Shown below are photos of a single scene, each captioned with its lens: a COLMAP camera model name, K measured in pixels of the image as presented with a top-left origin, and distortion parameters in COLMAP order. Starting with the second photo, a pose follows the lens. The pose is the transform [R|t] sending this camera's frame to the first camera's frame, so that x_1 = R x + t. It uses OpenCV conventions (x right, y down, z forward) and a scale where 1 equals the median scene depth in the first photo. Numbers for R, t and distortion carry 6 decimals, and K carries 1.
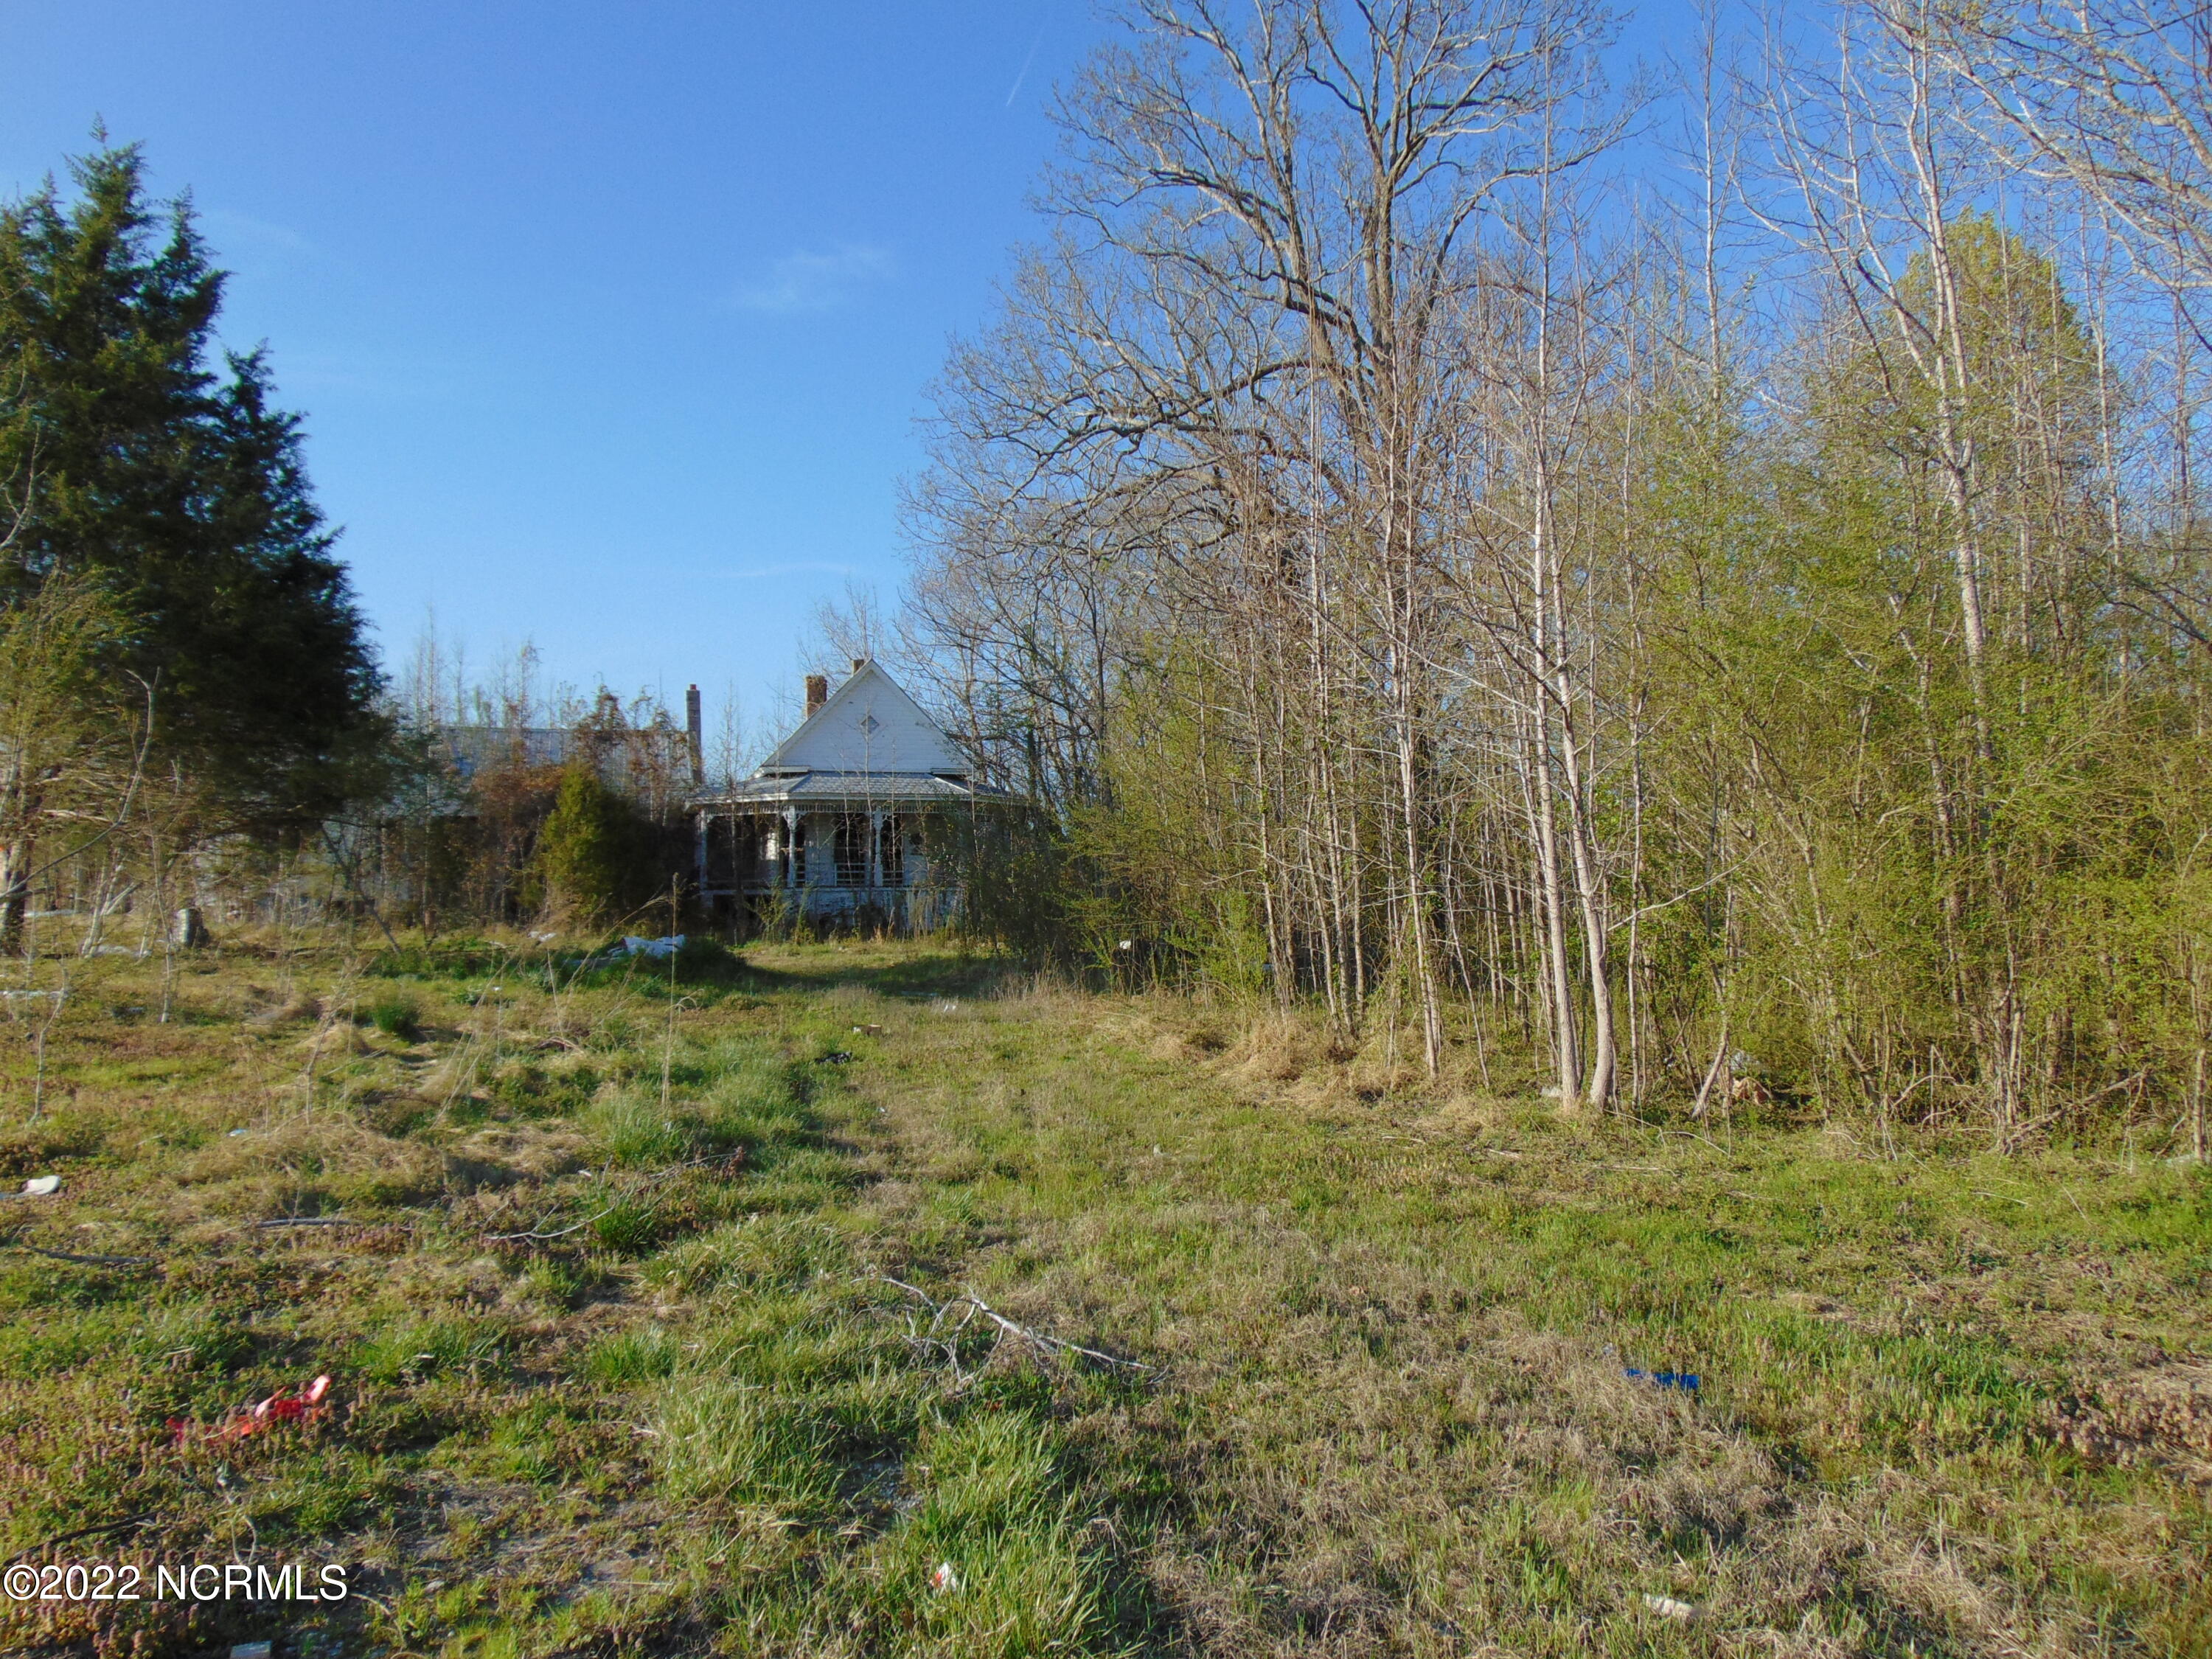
lens RADIAL K [[1658.8, 0, 1109.4], [0, 1658.8, 822.0], [0, 0, 1]] dist [-0.040188, 0.085652]
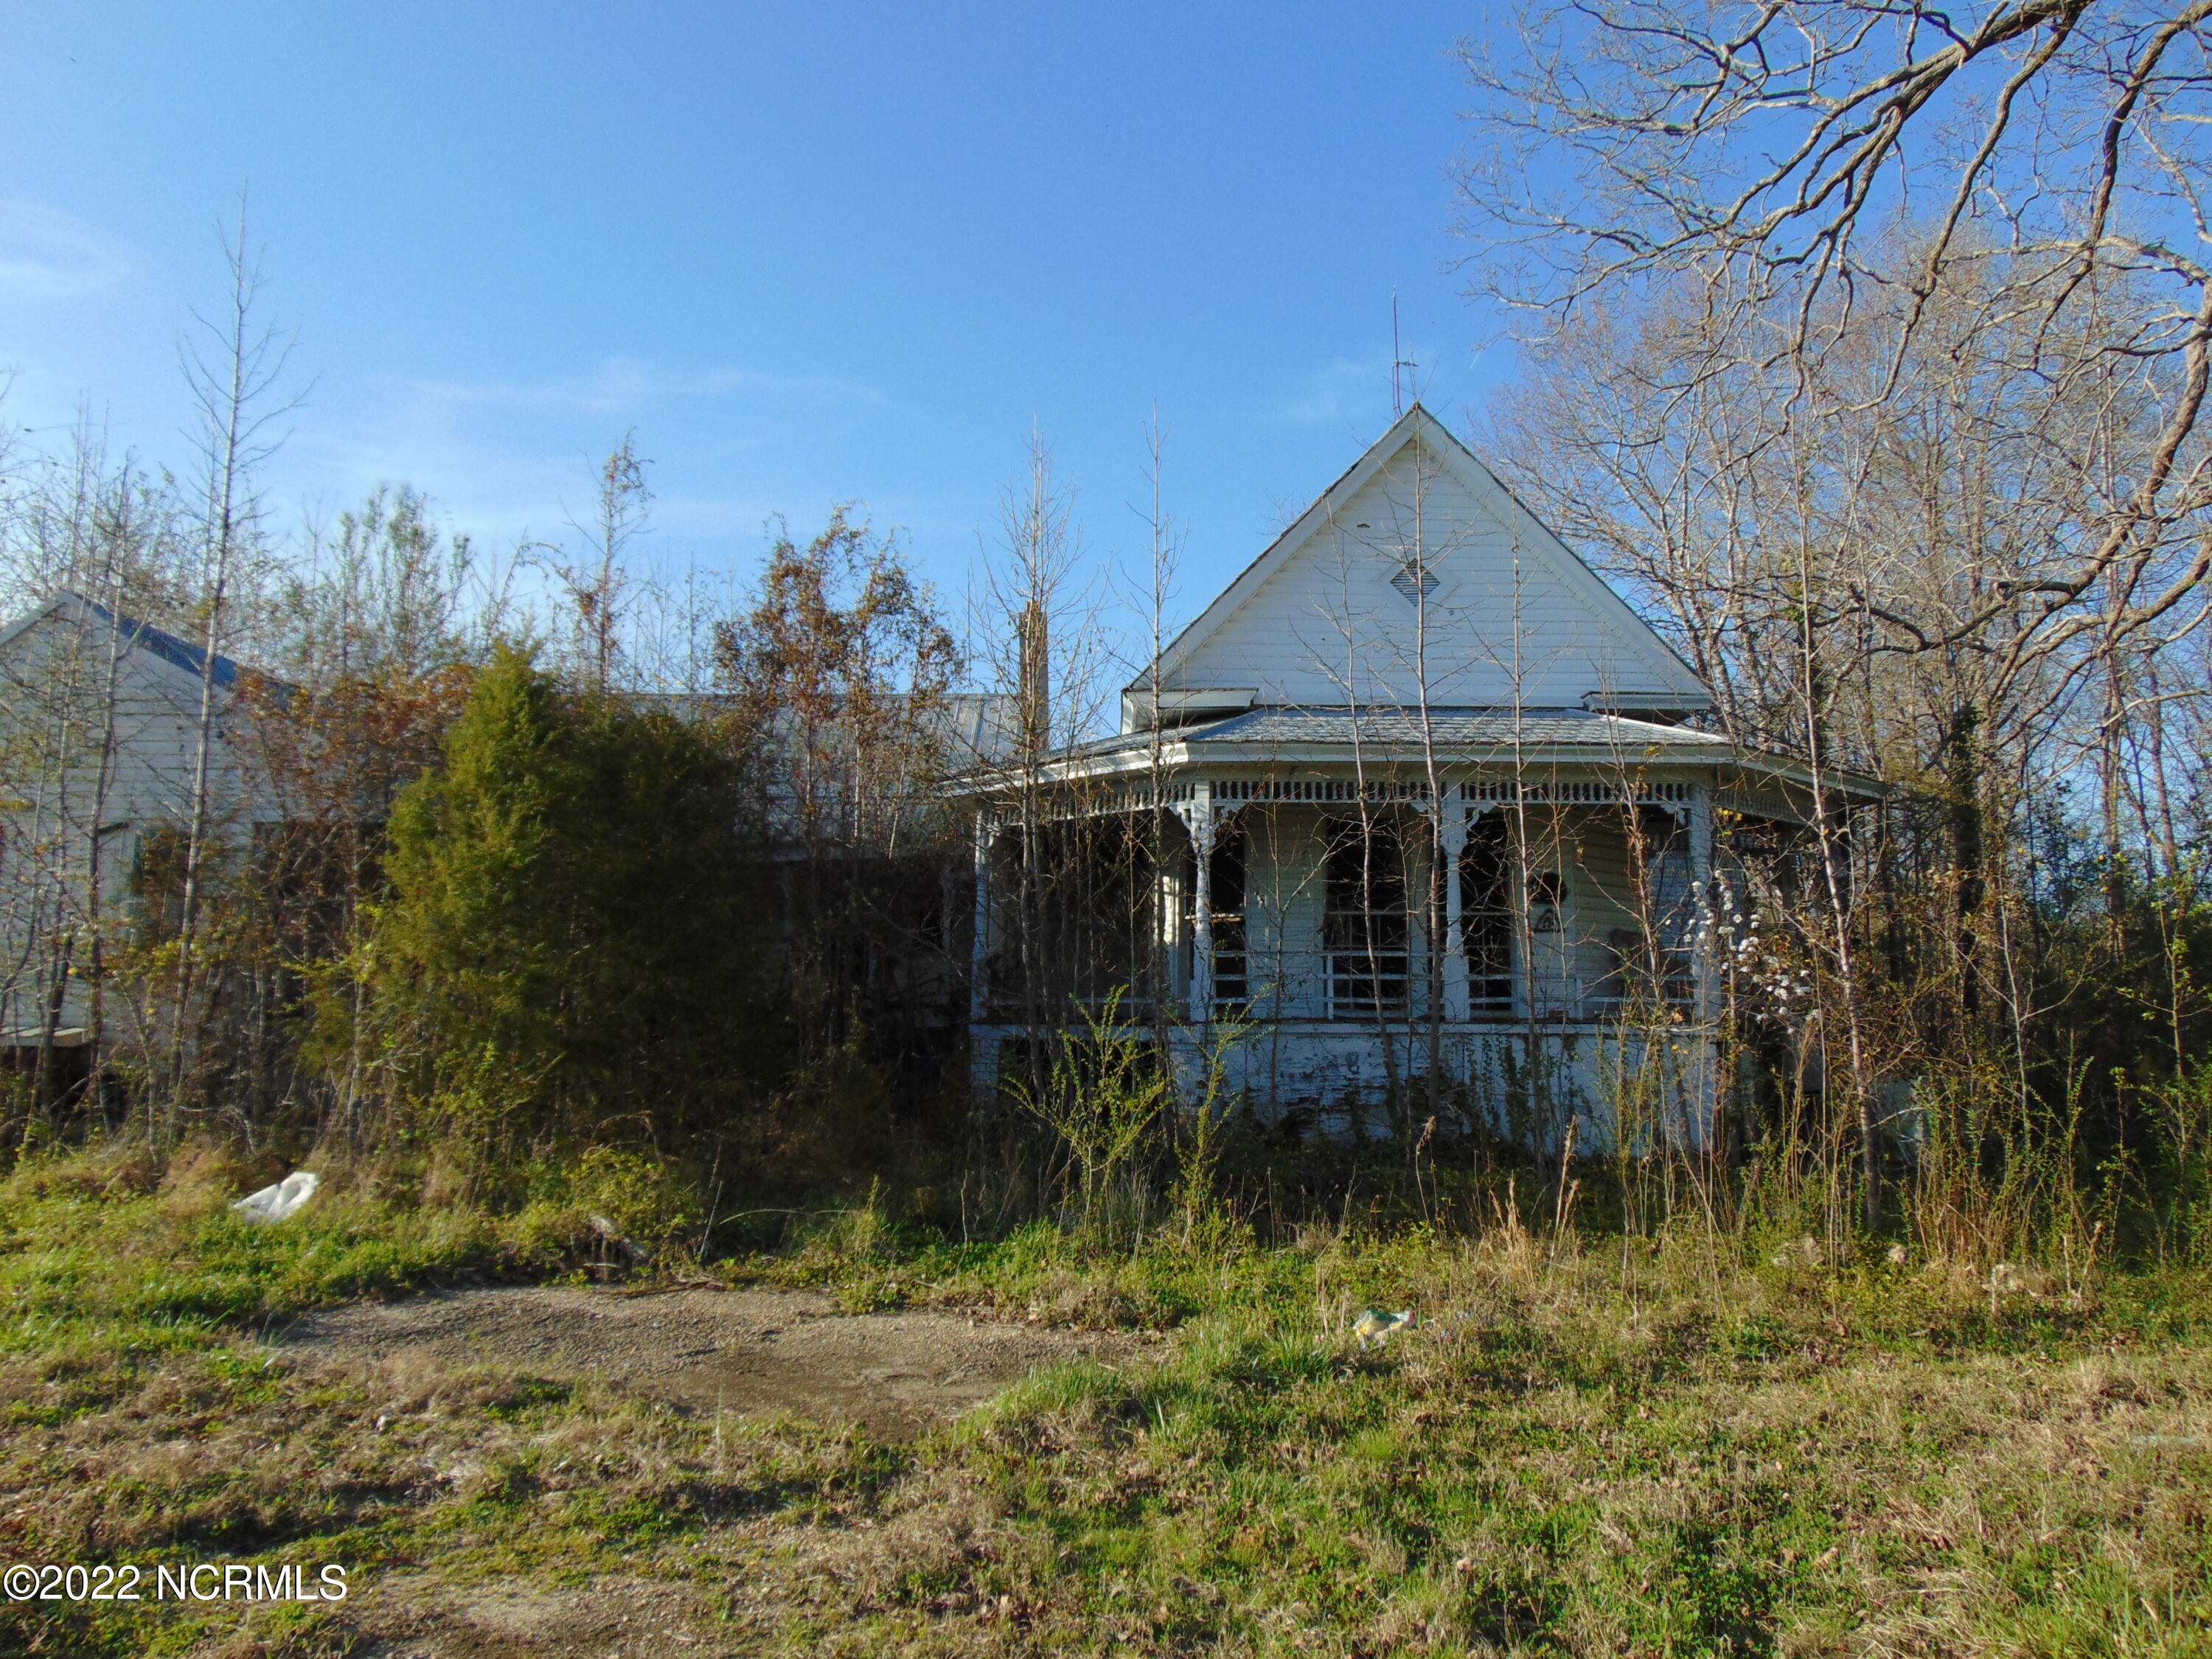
lens RADIAL K [[1658.8, 0, 1109.4], [0, 1658.8, 822.0], [0, 0, 1]] dist [-0.040188, 0.085652]
pose [[0.957794, -0.023334, -0.286507, -0.109384], [0.002382, 0.997310, -0.073259, 0.023020], [0.287445, 0.069484, 0.955273, 0.653618]]
